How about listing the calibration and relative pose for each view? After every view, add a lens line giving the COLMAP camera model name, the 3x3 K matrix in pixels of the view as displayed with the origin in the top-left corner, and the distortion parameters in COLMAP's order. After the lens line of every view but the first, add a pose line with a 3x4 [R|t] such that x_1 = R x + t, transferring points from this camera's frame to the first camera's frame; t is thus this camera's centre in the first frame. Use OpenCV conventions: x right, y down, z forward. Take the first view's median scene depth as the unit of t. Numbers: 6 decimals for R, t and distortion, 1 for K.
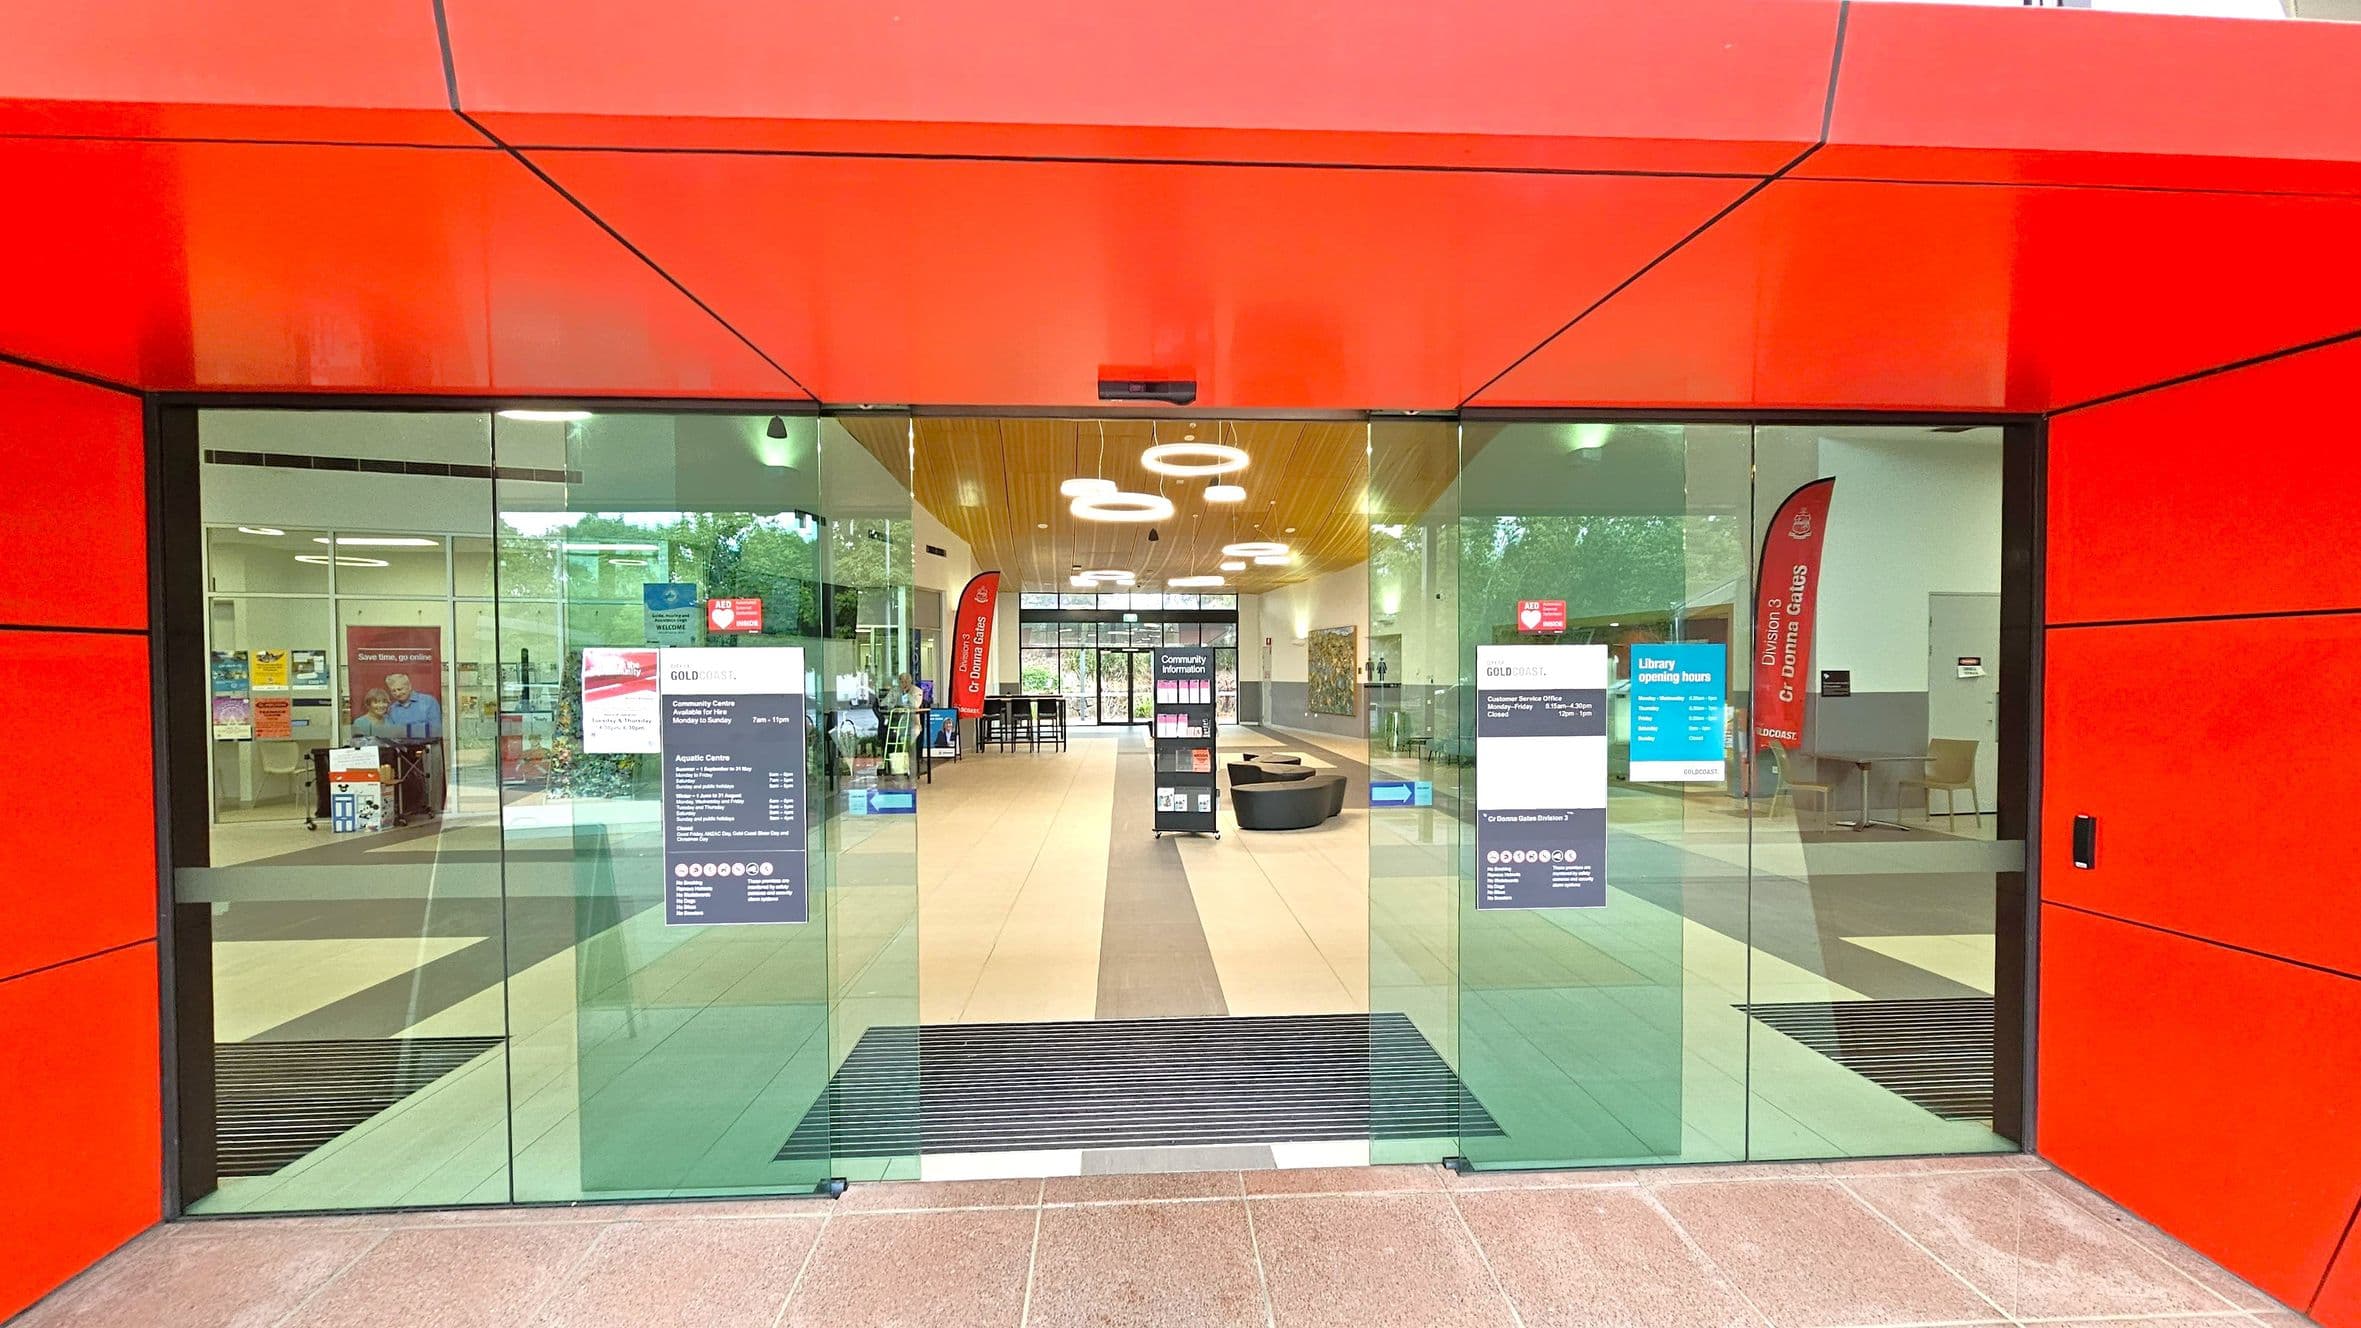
lens RADIAL K [[970.3, 0, 1187.9], [0, 970.3, 703.2], [0, 0, 1]] dist [-0.005002, 0.003618]
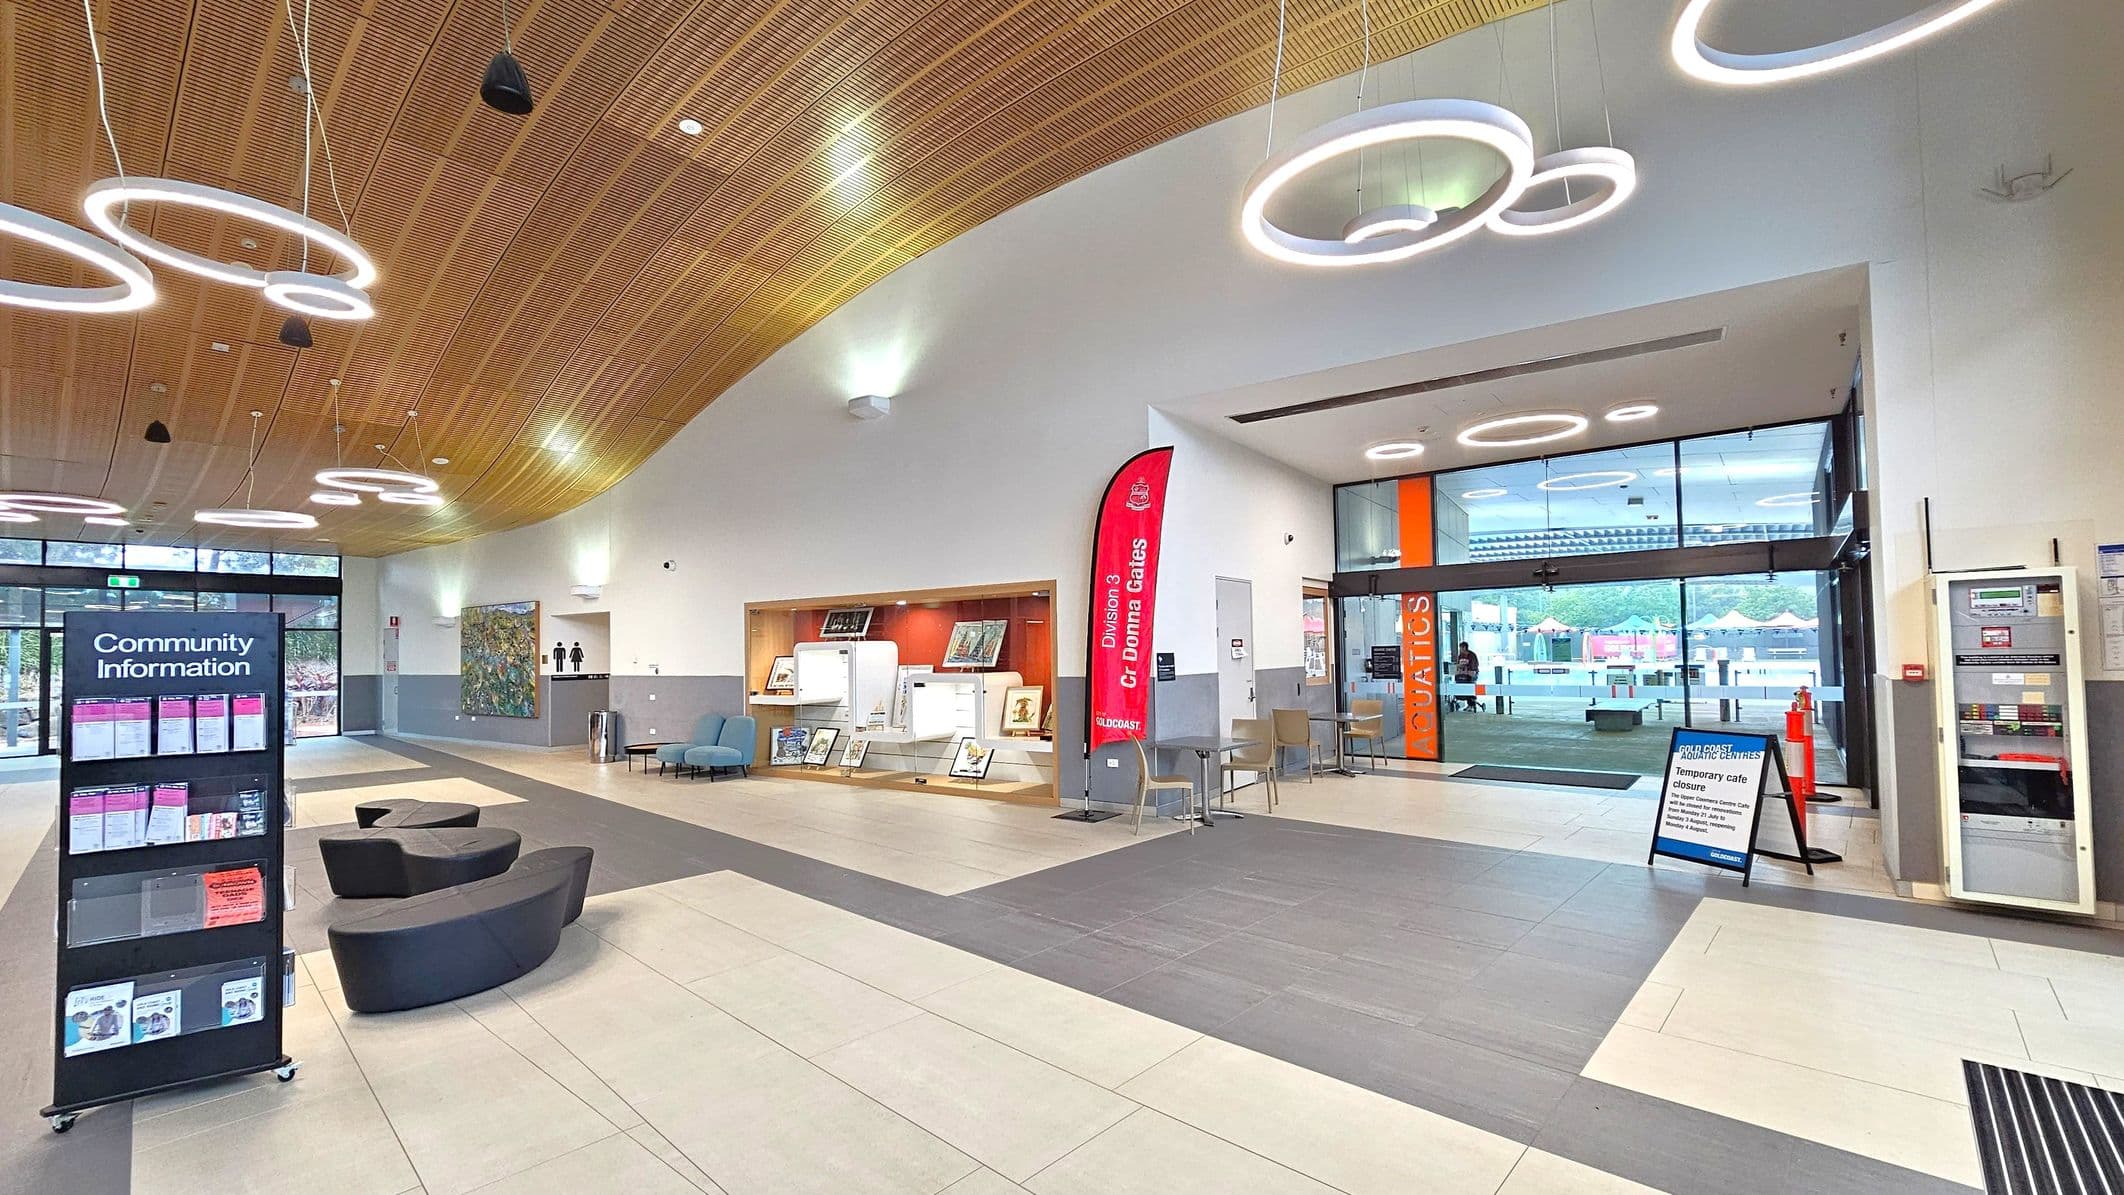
lens RADIAL K [[872.9, 0, 1063.3], [0, 872.9, 624.1], [0, 0, 1]] dist [-0.005002, 0.003618]
pose [[0.734471, 0.011438, 0.678543, 0.015991], [0.035090, 0.997880, -0.054804, -0.016632], [-0.677732, 0.064062, 0.732513, 0.401126]]
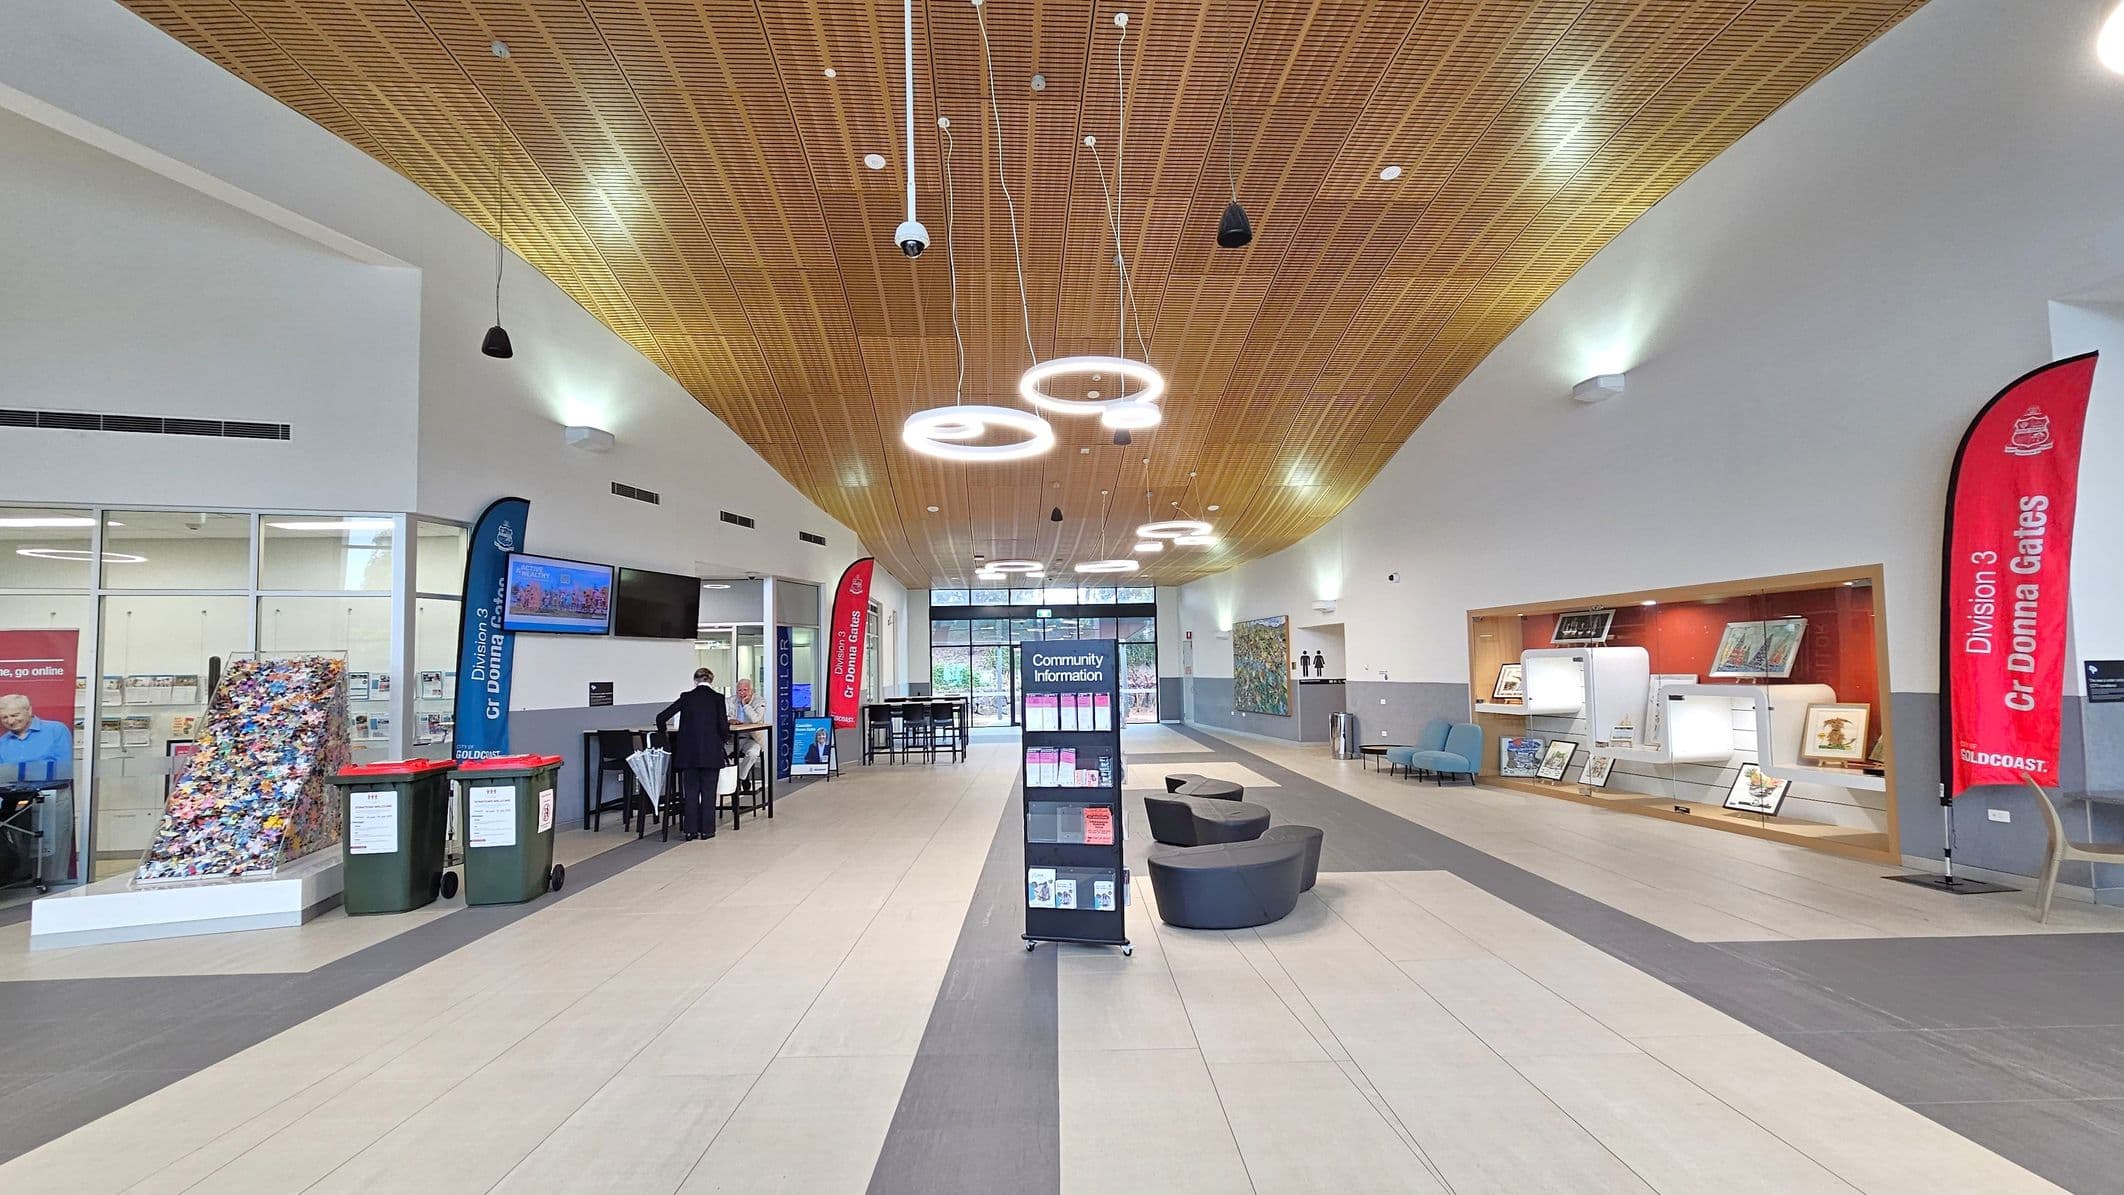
lens RADIAL K [[872.9, 0, 1064.5], [0, 872.9, 625.2], [0, 0, 1]] dist [-0.005002, 0.003618]
pose [[0.998368, -0.017380, -0.054406, 0.019781], [0.013030, 0.996765, -0.079304, -0.018326], [0.055609, 0.078466, 0.995365, 0.355726]]
